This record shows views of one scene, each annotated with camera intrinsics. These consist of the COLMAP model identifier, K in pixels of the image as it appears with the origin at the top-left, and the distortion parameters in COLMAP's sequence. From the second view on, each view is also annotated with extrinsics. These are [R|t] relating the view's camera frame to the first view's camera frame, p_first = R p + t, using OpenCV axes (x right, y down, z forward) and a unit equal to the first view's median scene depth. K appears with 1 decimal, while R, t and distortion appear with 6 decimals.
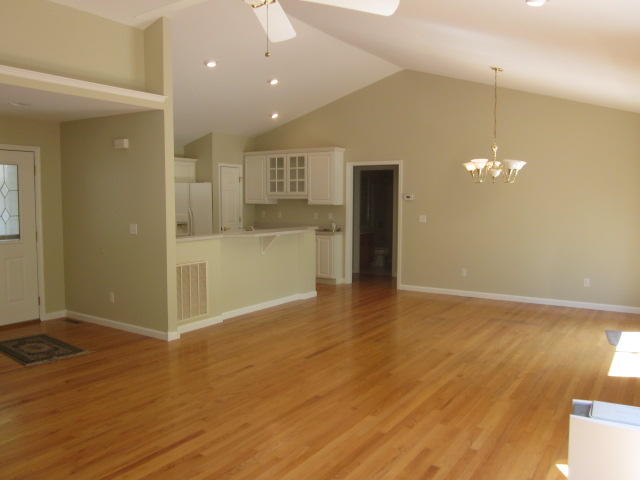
lens RADIAL K [[531.0, 0, 320.0], [0, 531.0, 240.0], [0, 0, 1]] dist [-0.041549, -0.003602]
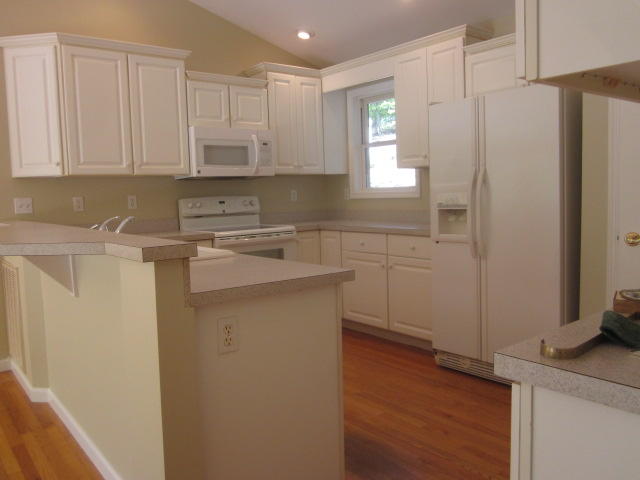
lens RADIAL K [[531.0, 0, 320.0], [0, 531.0, 240.0], [0, 0, 1]] dist [-0.041549, -0.003602]
pose [[-0.317823, 0.083645, -0.944453, 0.184336], [-0.052908, 0.992984, 0.105748, -0.062099], [0.946673, 0.083579, -0.311168, 1.453246]]
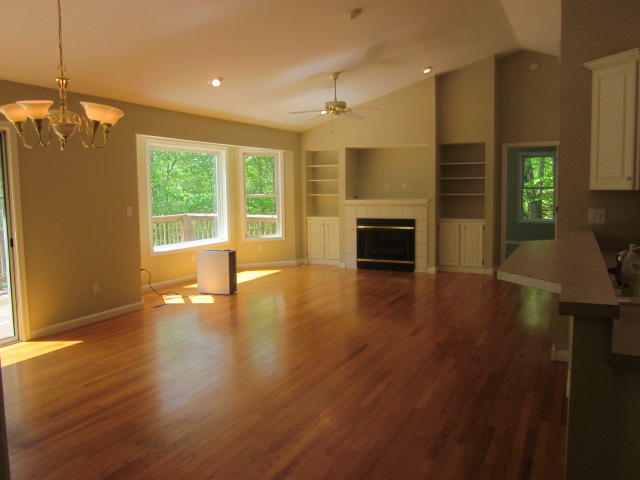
lens RADIAL K [[531.0, 0, 320.0], [0, 531.0, 240.0], [0, 0, 1]] dist [-0.041549, -0.003602]
pose [[-0.992259, 0.014889, -0.123289, 0.138059], [-0.007009, 0.984490, 0.175300, -0.102189], [0.123987, 0.174807, -0.976765, 1.534829]]
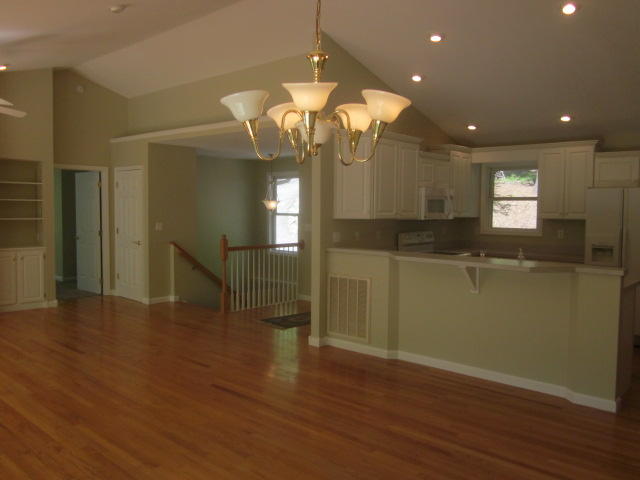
lens RADIAL K [[531.0, 0, 320.0], [0, 531.0, 240.0], [0, 0, 1]] dist [-0.041549, -0.003602]
pose [[-0.152760, 0.051116, -0.986940, 0.651294], [-0.094029, 0.993379, 0.066003, -0.073299], [0.983780, 0.102883, -0.146943, 1.043088]]
